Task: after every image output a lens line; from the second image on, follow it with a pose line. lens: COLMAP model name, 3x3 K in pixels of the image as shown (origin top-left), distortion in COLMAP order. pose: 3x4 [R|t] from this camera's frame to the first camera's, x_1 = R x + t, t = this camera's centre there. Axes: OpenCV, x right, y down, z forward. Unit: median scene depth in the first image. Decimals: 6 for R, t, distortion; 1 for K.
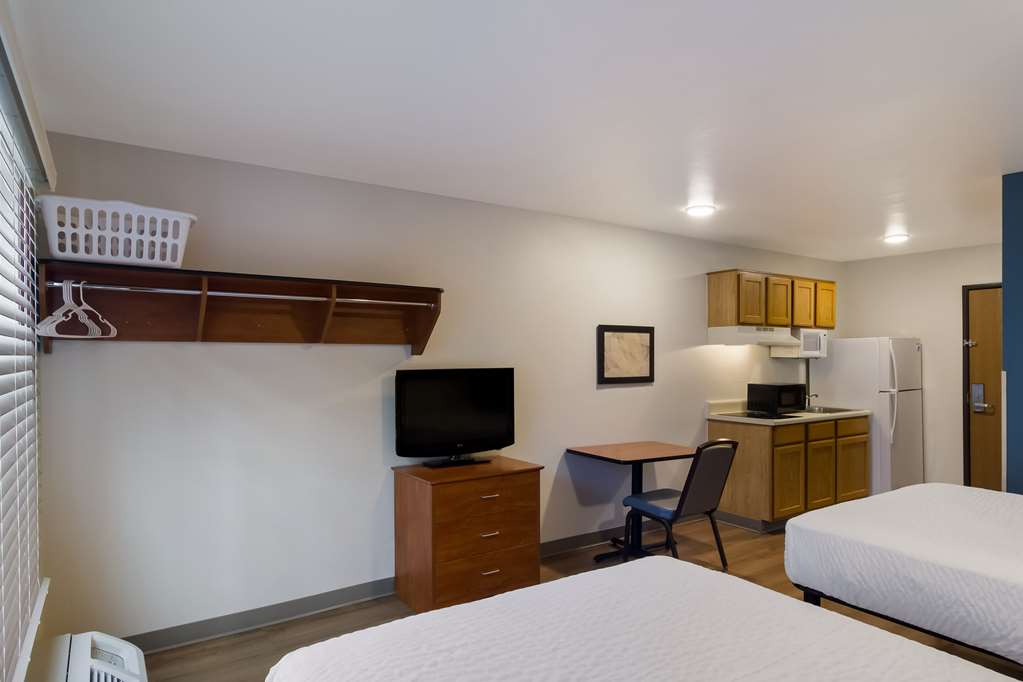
lens RADIAL K [[584.4, 0, 498.3], [0, 584.4, 362.0], [0, 0, 1]] dist [0.025257, -0.000861]
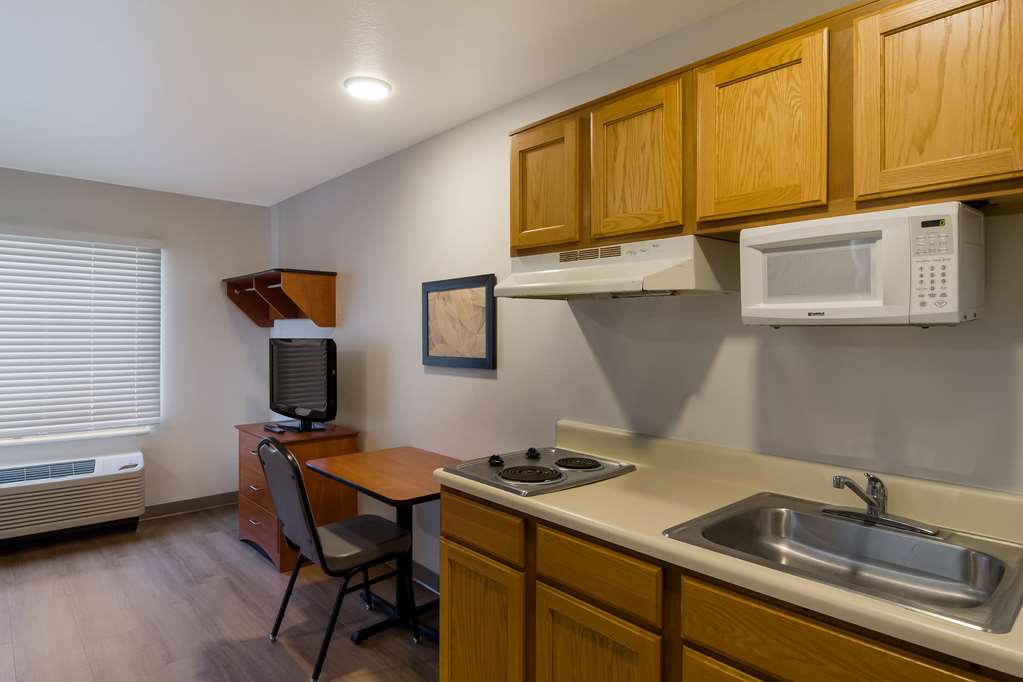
lens RADIAL K [[582.9, 0, 516.5], [0, 582.9, 341.9], [0, 0, 1]] dist [-0.004626, -0.000982]
pose [[0.157494, 0.020252, -0.987312, 0.854485], [-0.014853, 0.999725, 0.018137, -0.005362], [0.987408, 0.011808, 0.157752, 0.953283]]
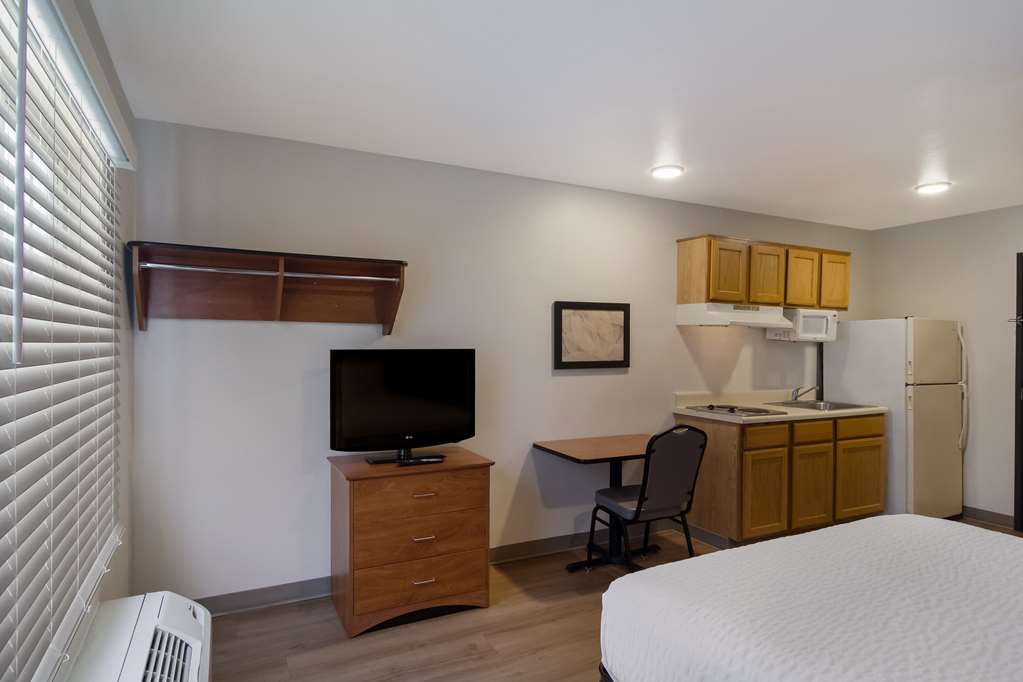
lens RADIAL K [[582.9, 0, 516.5], [0, 582.9, 341.9], [0, 0, 1]] dist [-0.004626, -0.000982]
pose [[0.993748, 0.014125, -0.110751, 0.201330], [-0.014528, 0.999890, -0.002828, -0.000139], [0.110699, 0.004419, 0.993844, 0.131006]]
